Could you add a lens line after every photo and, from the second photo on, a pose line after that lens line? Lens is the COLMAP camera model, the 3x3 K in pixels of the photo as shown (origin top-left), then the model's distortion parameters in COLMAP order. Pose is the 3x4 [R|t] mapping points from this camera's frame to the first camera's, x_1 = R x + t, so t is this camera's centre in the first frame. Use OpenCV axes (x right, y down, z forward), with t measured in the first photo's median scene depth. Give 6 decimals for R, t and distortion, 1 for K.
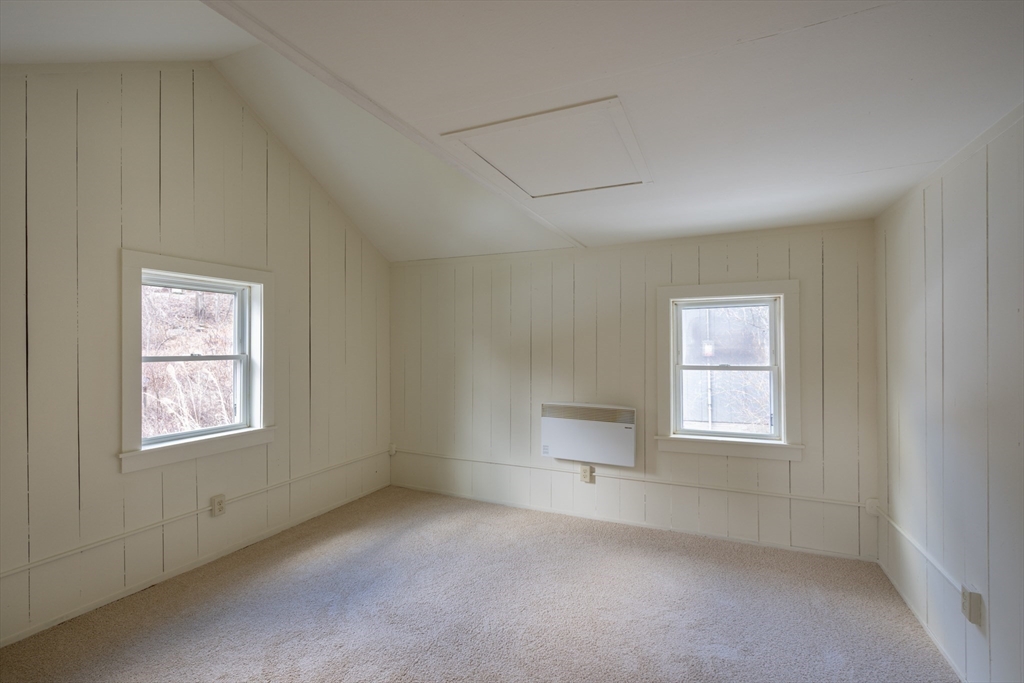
lens RADIAL K [[441.7, 0, 525.4], [0, 441.7, 343.9], [0, 0, 1]] dist [0.000864, -0.000012]
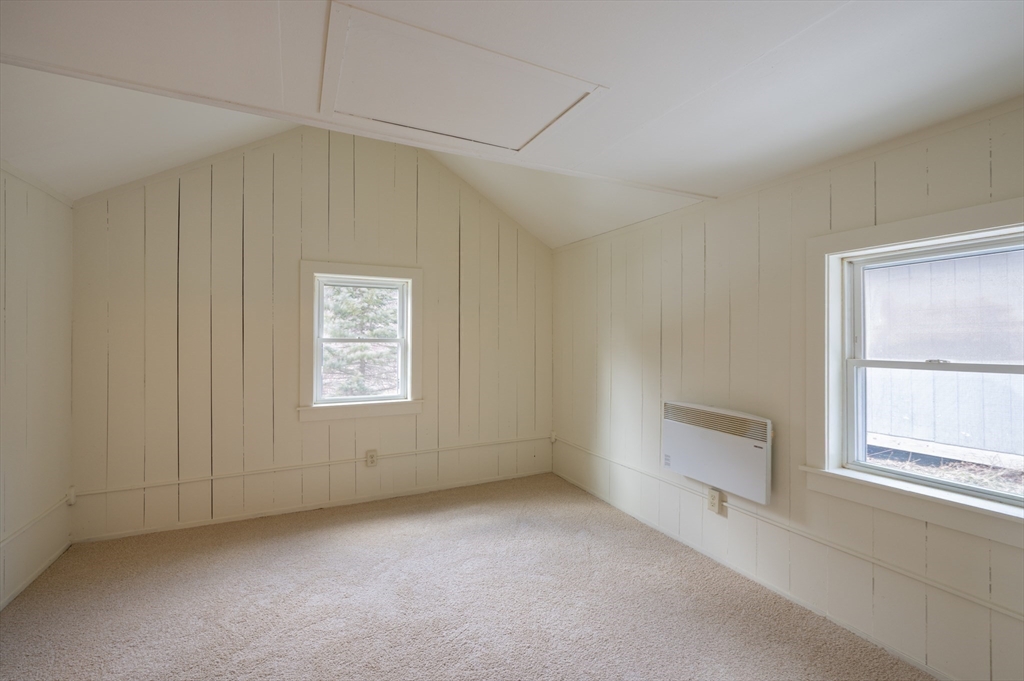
lens RADIAL K [[452.9, 0, 547.5], [0, 452.9, 335.2], [0, 0, 1]] dist [-0.001138, -0.000189]
pose [[0.797717, -0.000464, -0.603032, 0.394693], [-0.001200, 0.999997, -0.002358, 0.016322], [0.603030, 0.002605, 0.797714, 0.231017]]
